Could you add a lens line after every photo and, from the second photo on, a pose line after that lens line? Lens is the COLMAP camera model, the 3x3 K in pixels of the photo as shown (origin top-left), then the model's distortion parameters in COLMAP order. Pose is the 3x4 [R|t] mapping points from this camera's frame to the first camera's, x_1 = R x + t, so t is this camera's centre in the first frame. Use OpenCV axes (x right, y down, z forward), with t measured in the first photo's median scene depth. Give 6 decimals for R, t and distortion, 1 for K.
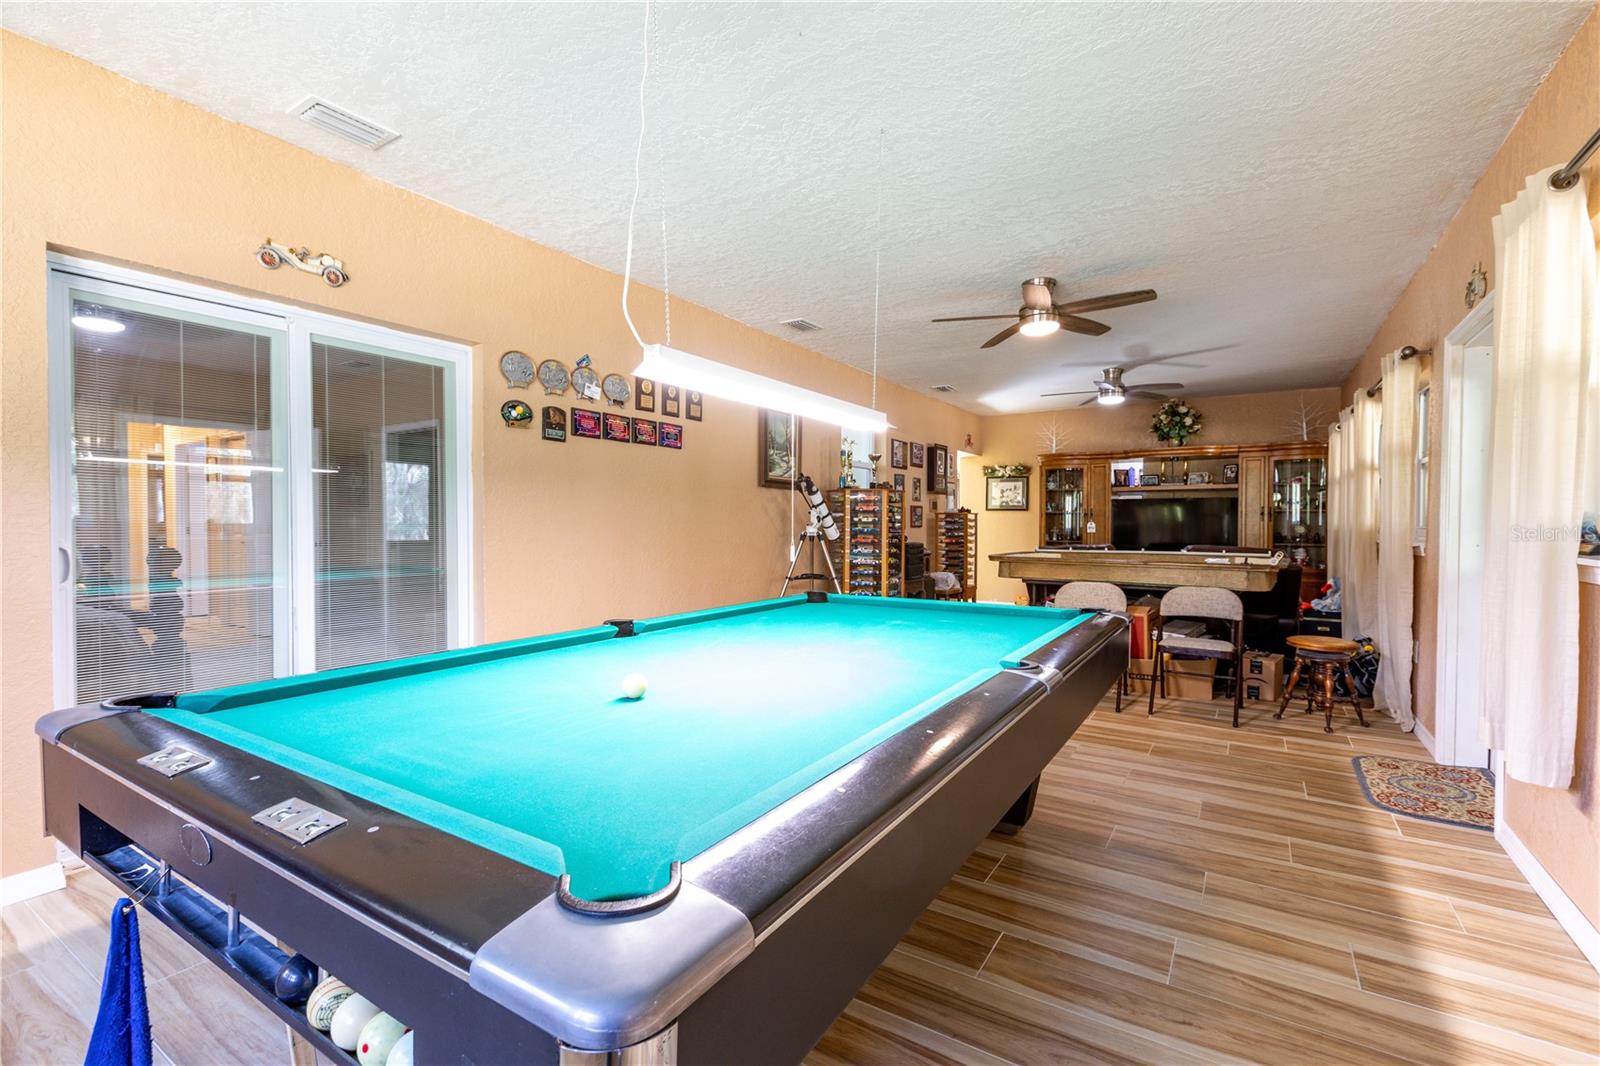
lens RADIAL K [[716.0, 0, 799.5], [0, 716.0, 529.2], [0, 0, 1]] dist [0.002094, -0.000644]
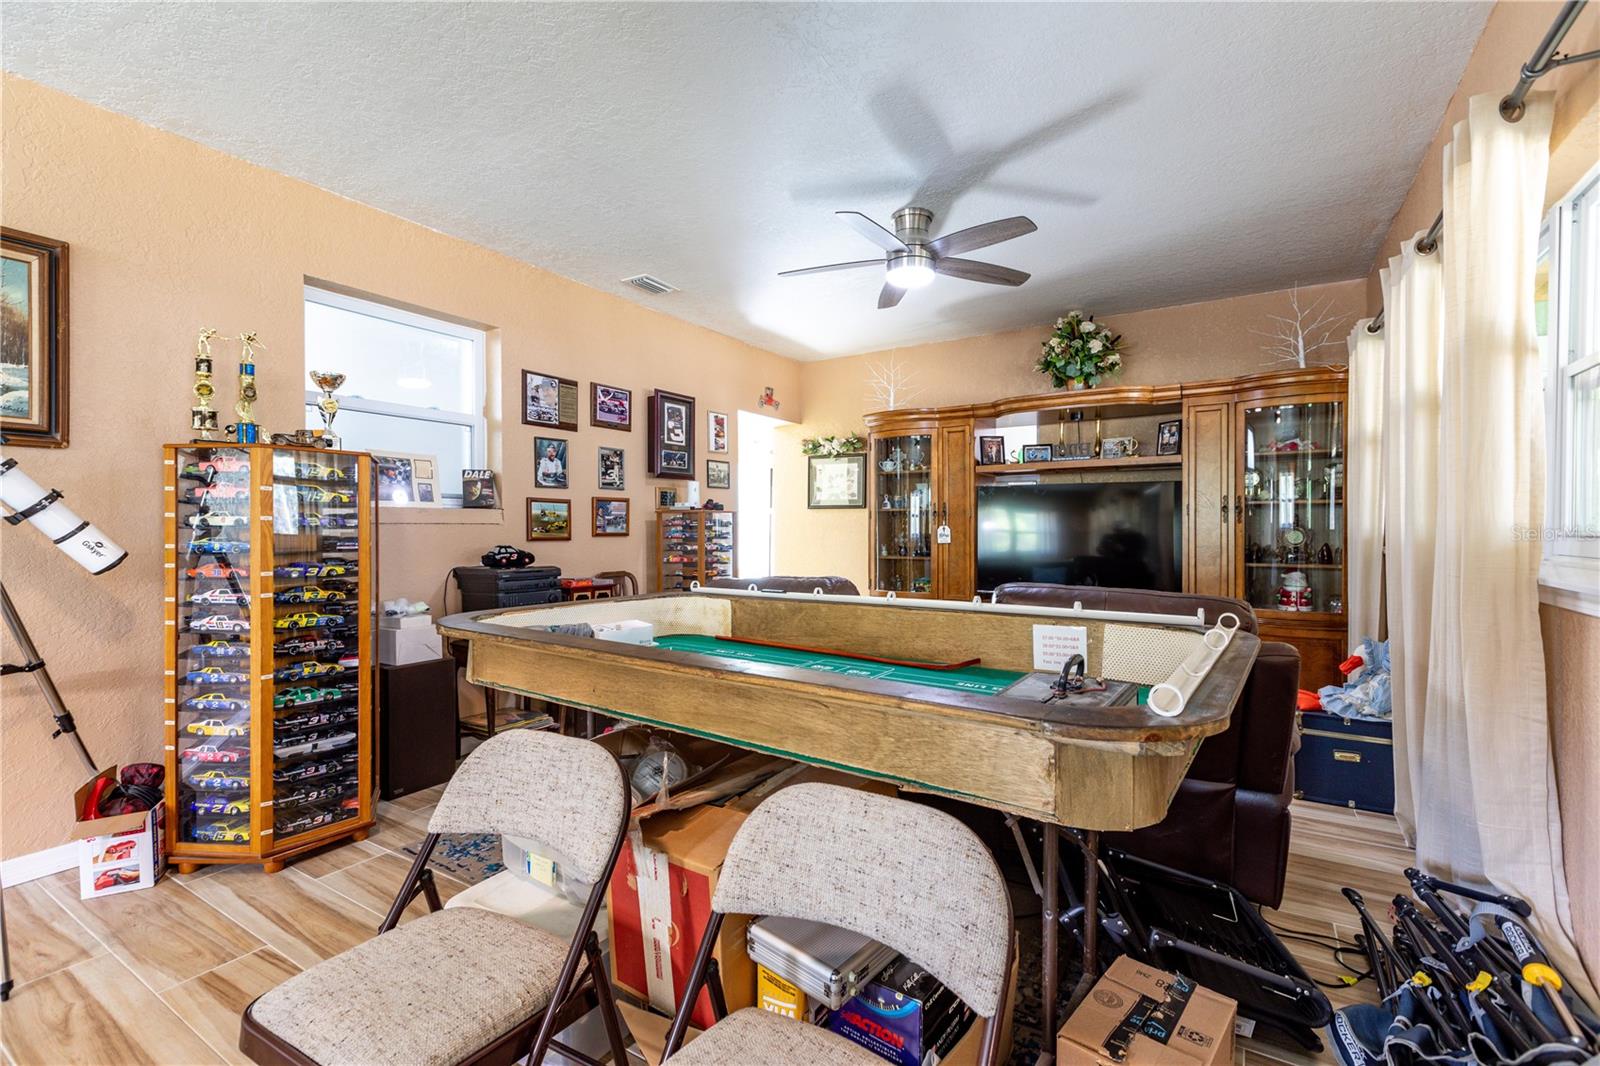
lens RADIAL K [[716.0, 0, 799.2], [0, 716.0, 532.1], [0, 0, 1]] dist [0.002094, -0.000644]
pose [[0.999983, -0.004973, 0.002928, 0.306277], [0.004985, 0.999979, -0.004225, -0.002908], [-0.002907, 0.004240, 0.999987, 0.436152]]
